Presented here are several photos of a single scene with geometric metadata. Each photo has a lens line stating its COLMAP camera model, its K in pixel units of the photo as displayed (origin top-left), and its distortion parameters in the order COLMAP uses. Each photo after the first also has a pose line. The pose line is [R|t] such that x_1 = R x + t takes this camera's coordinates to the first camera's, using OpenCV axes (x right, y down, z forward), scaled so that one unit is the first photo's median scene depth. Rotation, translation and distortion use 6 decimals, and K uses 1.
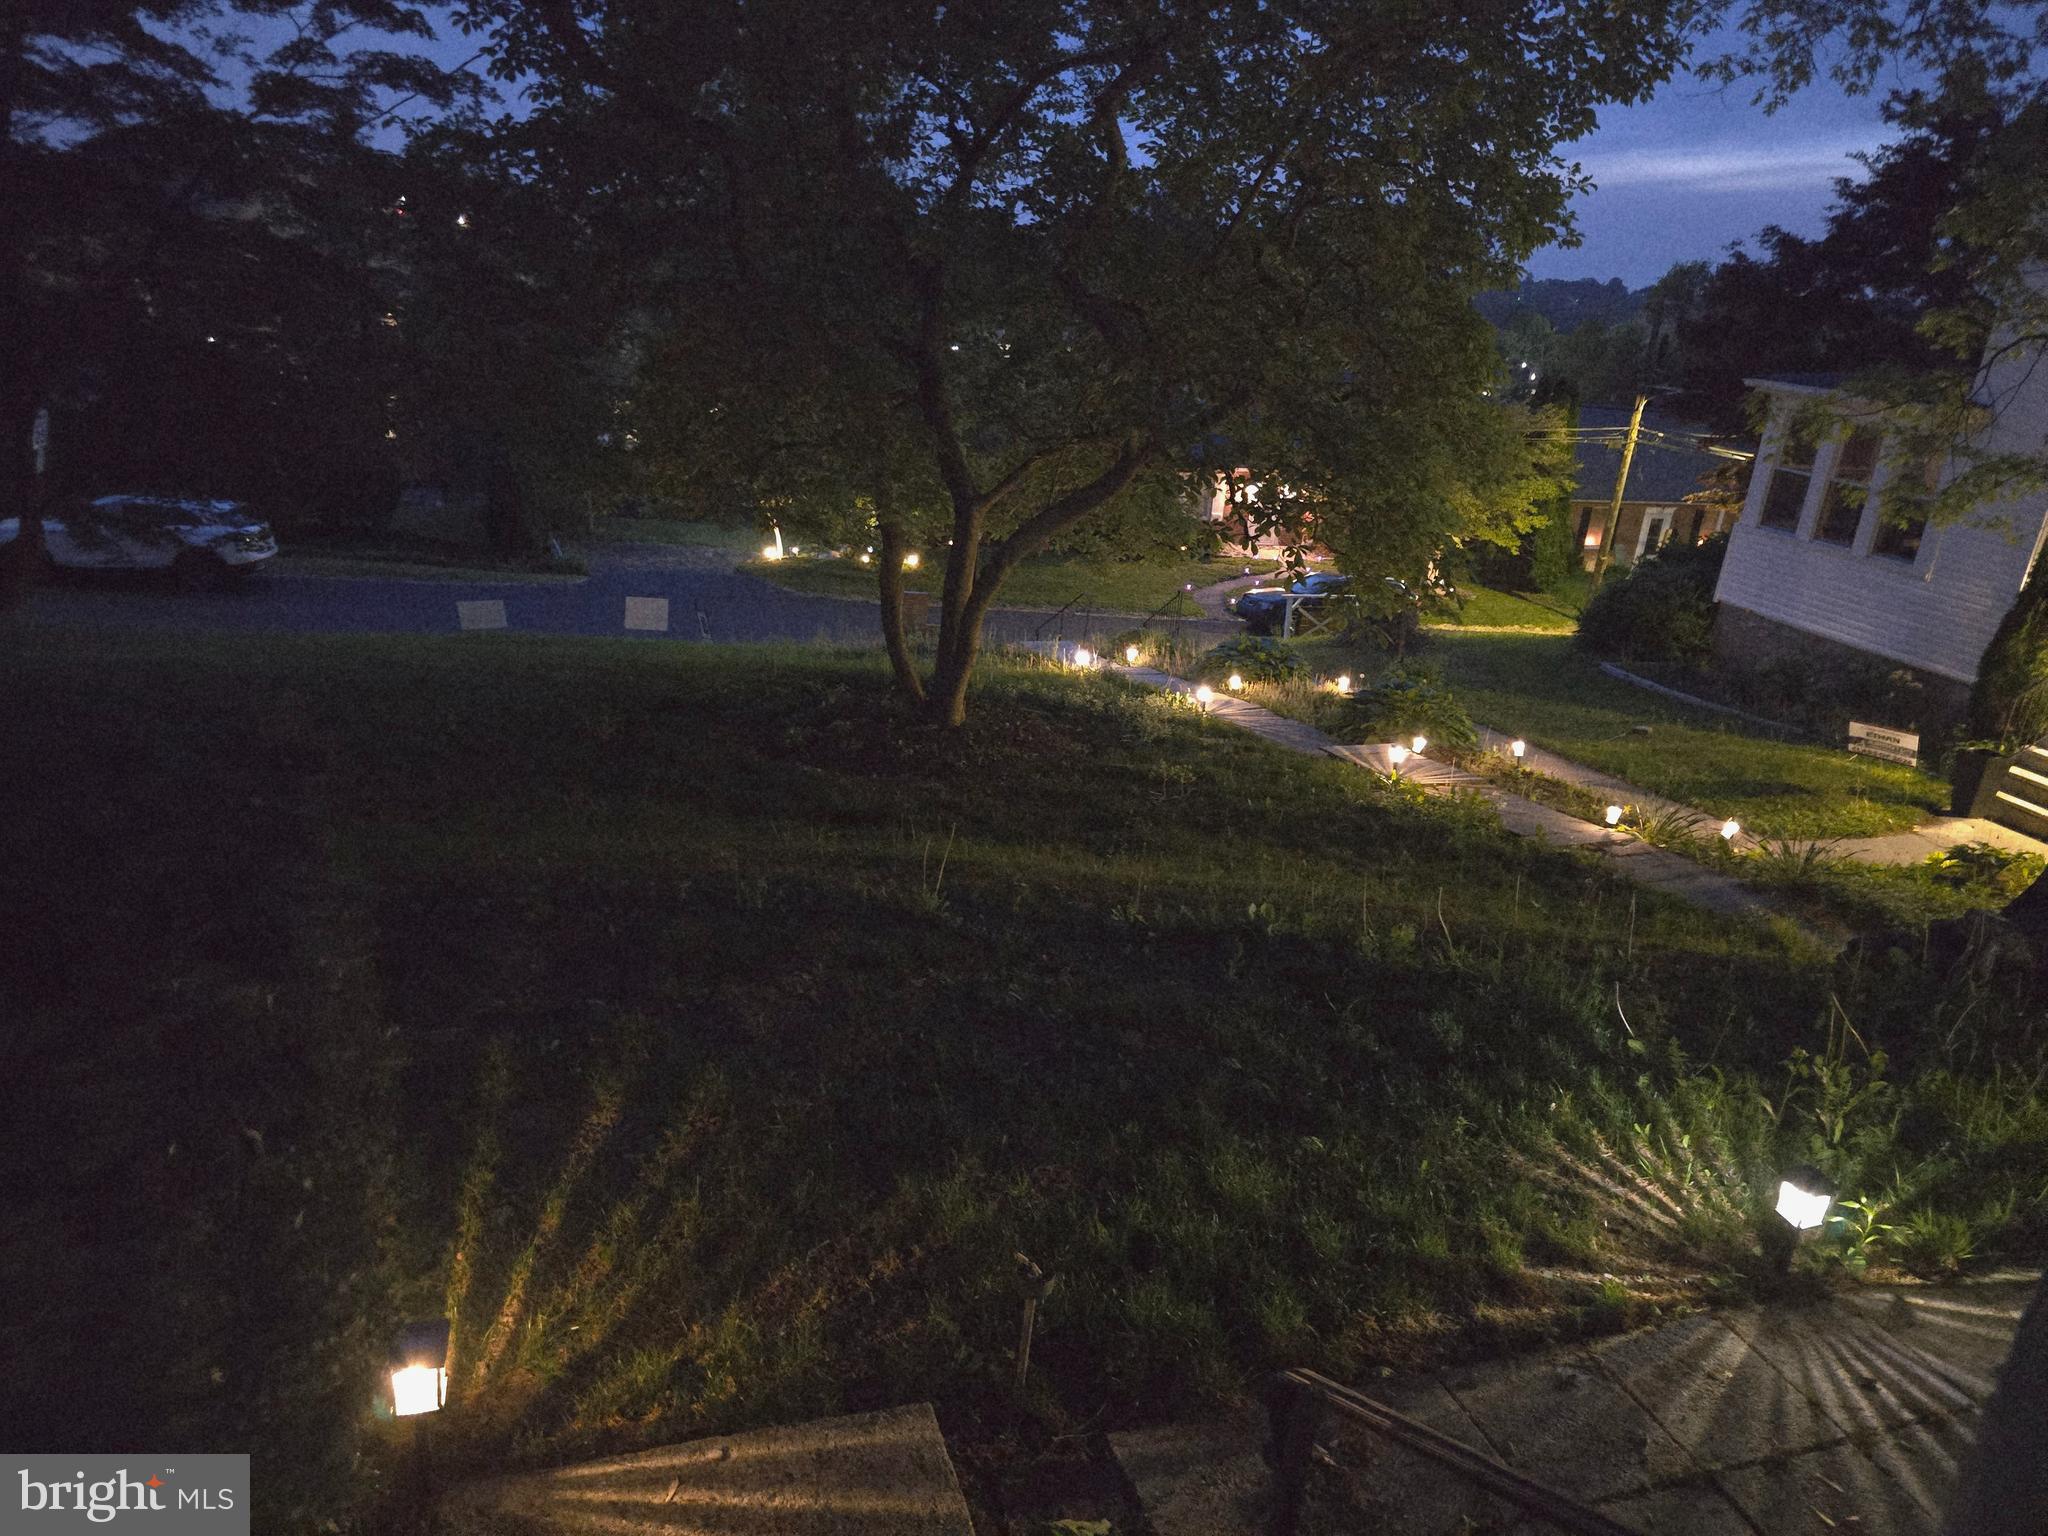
lens RADIAL K [[1372.3, 0, 1029.4], [0, 1372.3, 797.6], [0, 0, 1]] dist [0.039841, -0.033077]
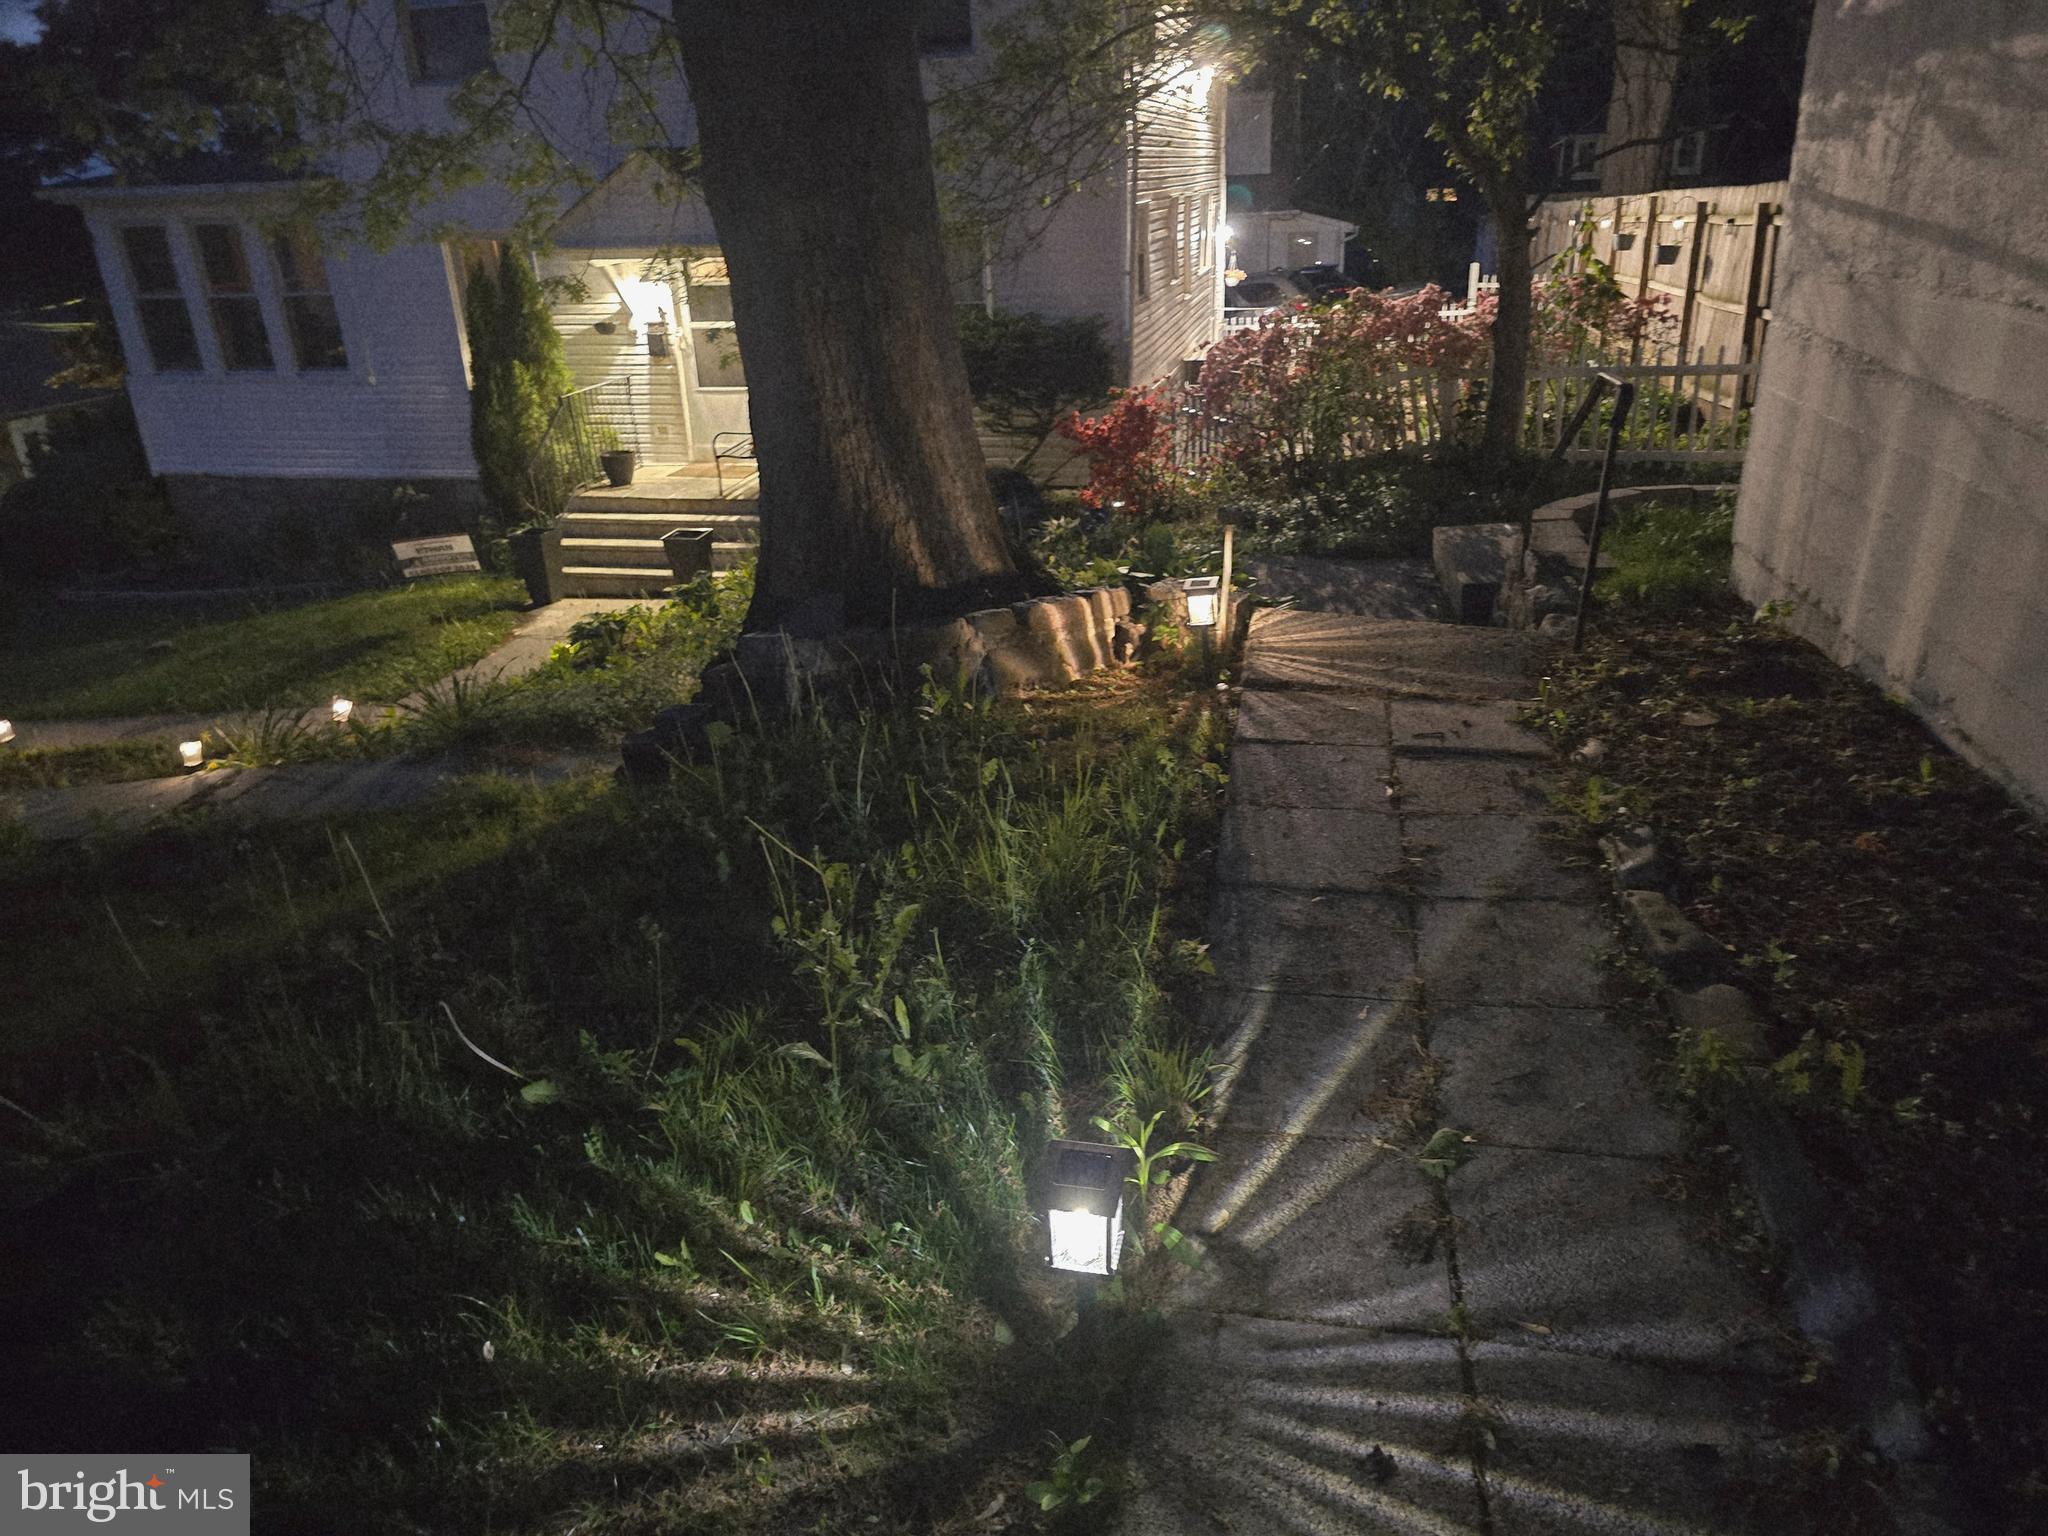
lens RADIAL K [[1372.3, 0, 1029.4], [0, 1372.3, 797.6], [0, 0, 1]] dist [0.039841, -0.033077]
pose [[0.489248, -0.437677, 0.754371, 0.091100], [0.386515, 0.884191, 0.262322, 0.012548], [-0.781820, 0.163235, 0.601757, 0.249824]]
